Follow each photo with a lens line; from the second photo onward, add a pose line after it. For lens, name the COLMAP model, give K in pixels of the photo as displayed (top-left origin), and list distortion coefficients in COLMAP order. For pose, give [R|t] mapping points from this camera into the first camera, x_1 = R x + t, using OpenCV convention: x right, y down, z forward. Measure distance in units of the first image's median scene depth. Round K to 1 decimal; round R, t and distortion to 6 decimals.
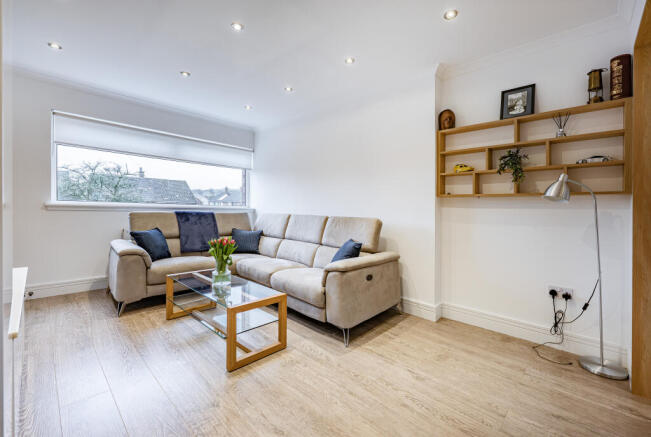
lens RADIAL K [[277.0, 0, 336.8], [0, 277.0, 215.3], [0, 0, 1]] dist [-0.002761, -0.000193]
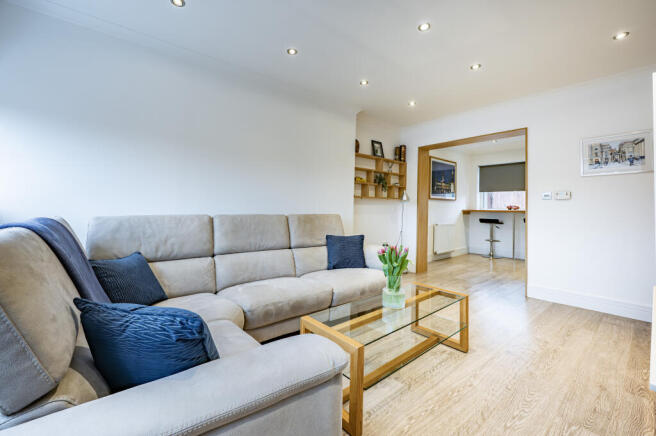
lens RADIAL K [[268.4, 0, 324.8], [0, 268.4, 201.6], [0, 0, 1]] dist [-0.000314, -0.000001]
pose [[0.138754, -0.005806, 0.990310, -1.050281], [0.003817, 0.999979, 0.005327, -0.050790], [-0.990319, 0.003041, 0.138774, 0.946798]]
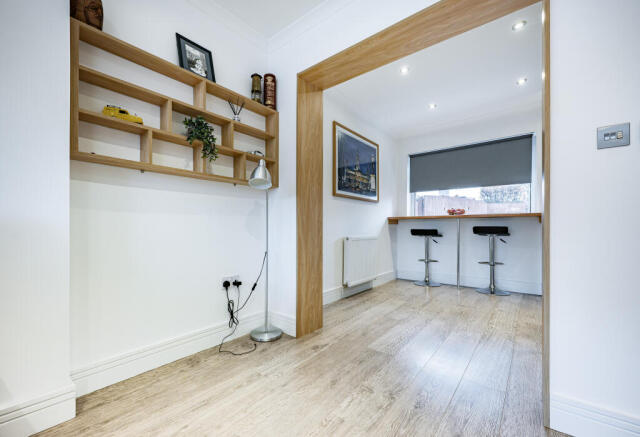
lens RADIAL K [[262.9, 0, 316.7], [0, 262.9, 221.6], [0, 0, 1]] dist [-0.000045, 0.000016]
pose [[-0.057847, -0.003918, 0.998318, -0.115051], [0.010659, 0.999933, 0.004541, 0.051848], [-0.998269, 0.010903, -0.057801, 0.600523]]
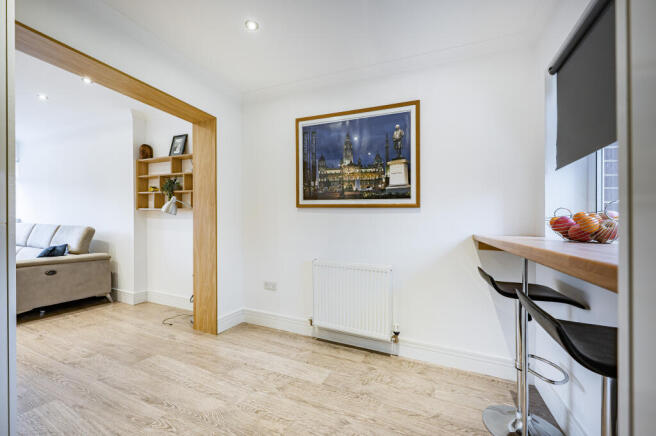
lens RADIAL K [[267.5, 0, 330.3], [0, 267.5, 225.8], [0, 0, 1]] dist [-0.001292, -0.000677]
pose [[0.944529, 0.000022, 0.328427, 0.809798], [0.001362, 0.999991, -0.003984, 0.015391], [-0.328424, 0.004210, 0.944521, -0.498266]]
